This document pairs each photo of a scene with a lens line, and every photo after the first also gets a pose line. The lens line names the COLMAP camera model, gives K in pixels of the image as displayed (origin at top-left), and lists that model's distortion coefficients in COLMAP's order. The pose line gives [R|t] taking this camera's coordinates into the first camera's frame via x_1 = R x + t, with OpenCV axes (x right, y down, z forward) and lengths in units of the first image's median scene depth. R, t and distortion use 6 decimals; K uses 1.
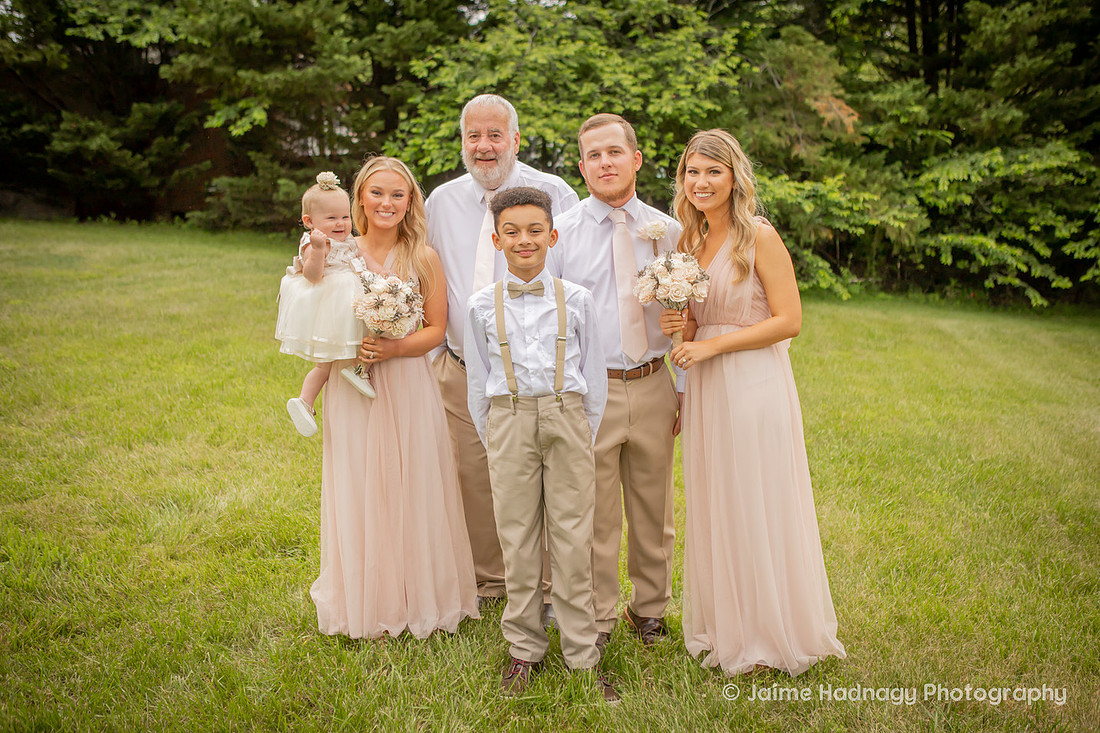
lens RADIAL K [[1082.8, 0, 574.9], [0, 1082.8, 364.9], [0, 0, 1]] dist [-0.095249, 0.155528]
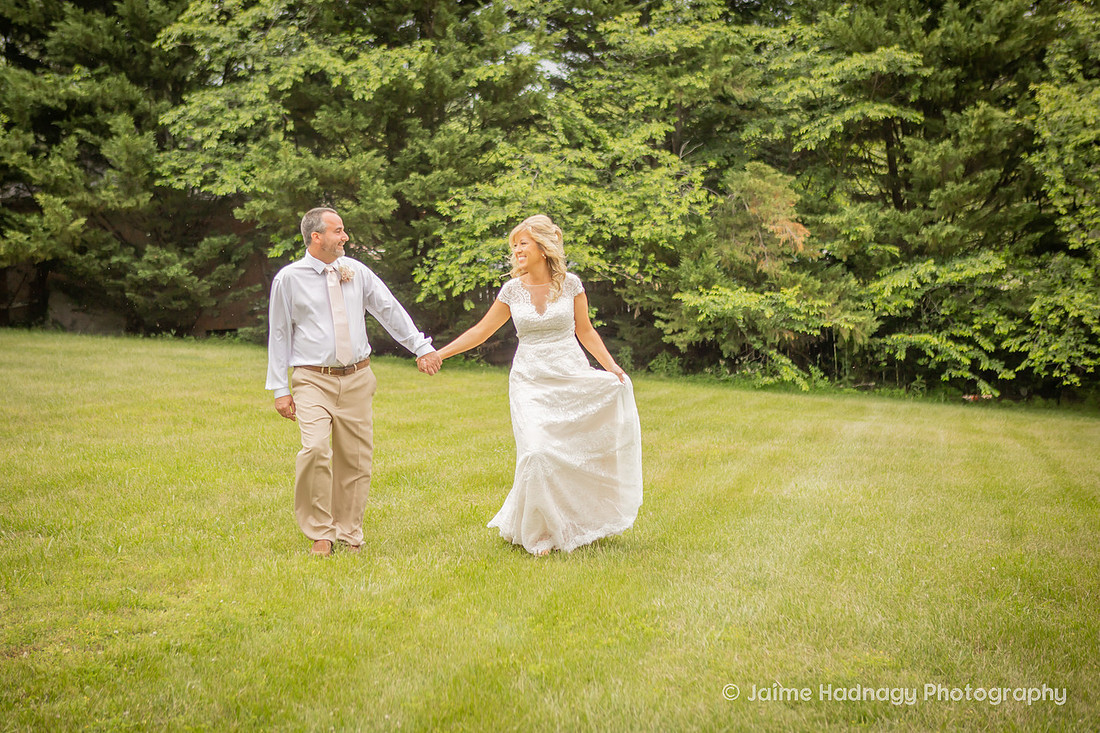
lens RADIAL K [[1569.2, 0, 550.0], [0, 1569.2, 366.5], [0, 0, 1]] dist [-0.006104, -0.002882]
pose [[0.998942, -0.018228, -0.042209, 0.046721], [0.012796, 0.992003, -0.125564, 0.123738], [0.044161, 0.124891, 0.991187, -0.704844]]
